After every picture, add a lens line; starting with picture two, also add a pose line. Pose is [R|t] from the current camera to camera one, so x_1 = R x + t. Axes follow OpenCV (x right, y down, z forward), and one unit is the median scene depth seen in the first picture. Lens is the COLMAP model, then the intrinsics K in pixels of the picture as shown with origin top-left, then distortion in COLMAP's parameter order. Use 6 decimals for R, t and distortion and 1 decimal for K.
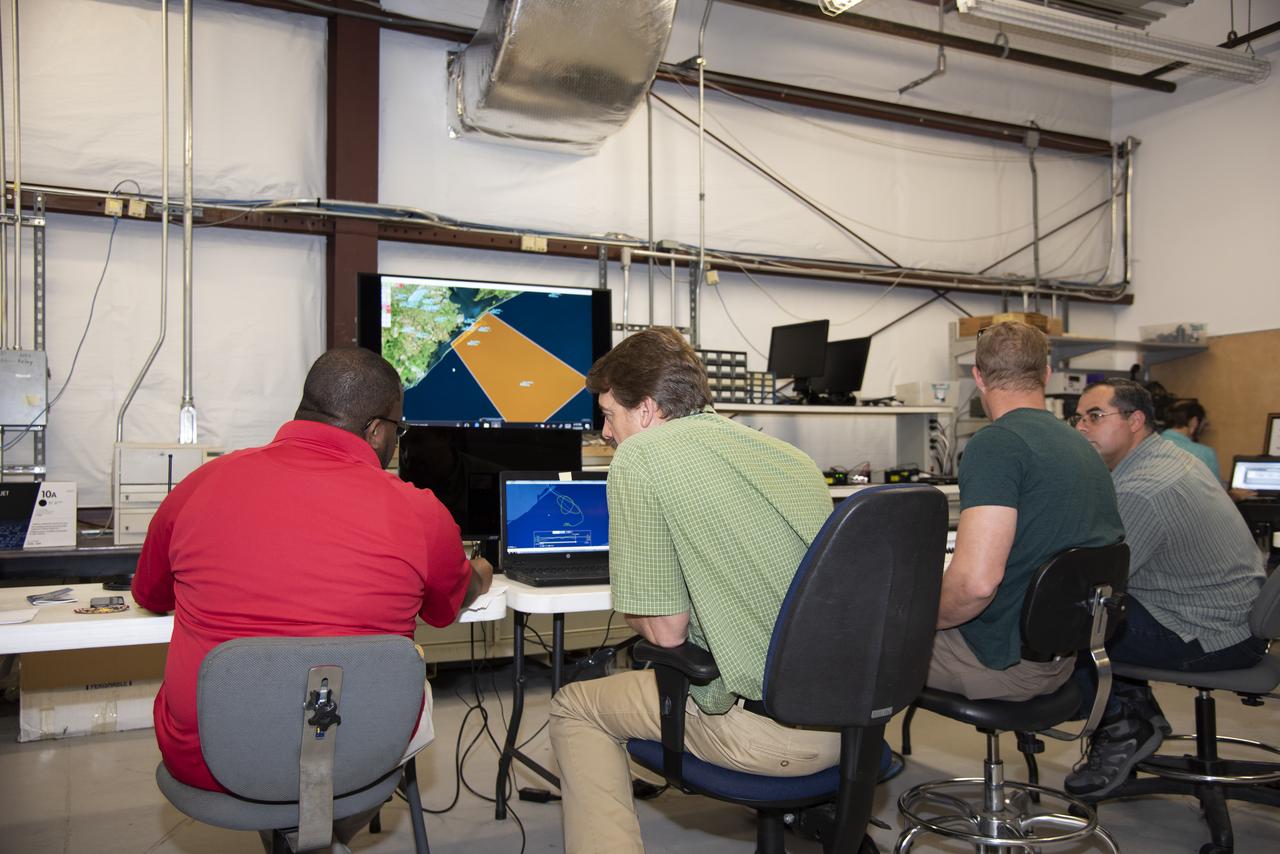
lens RADIAL K [[1105.5, 0, 640.0], [0, 1105.5, 427.0], [0, 0, 1]] dist [0.002532, 0.017533]
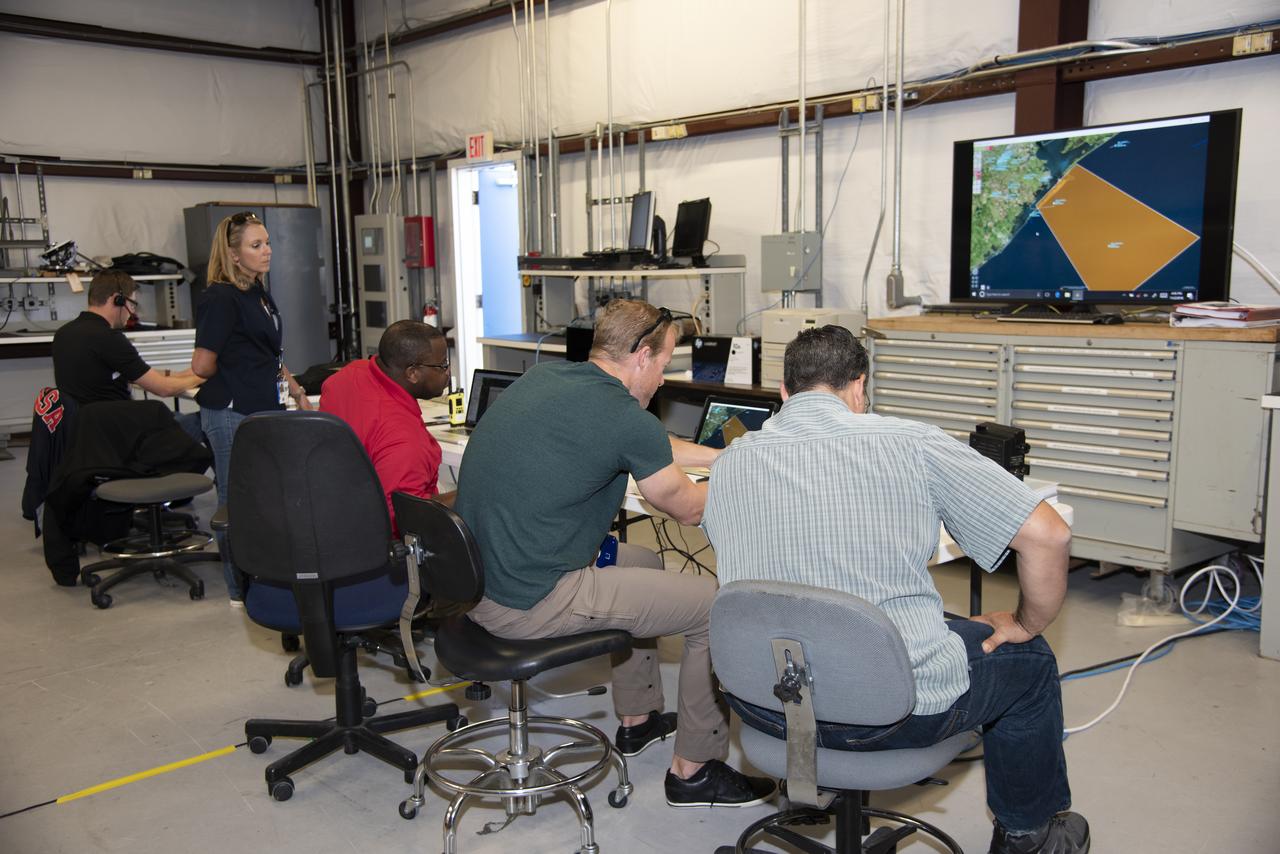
lens RADIAL K [[1105.5, 0, 640.0], [0, 1105.5, 427.0], [0, 0, 1]] dist [0.002532, 0.017533]
pose [[0.257802, 0.142967, -0.955562, 0.629140], [0.050803, 0.985618, 0.161170, -0.056372], [0.964861, -0.090096, 0.246831, 0.421744]]
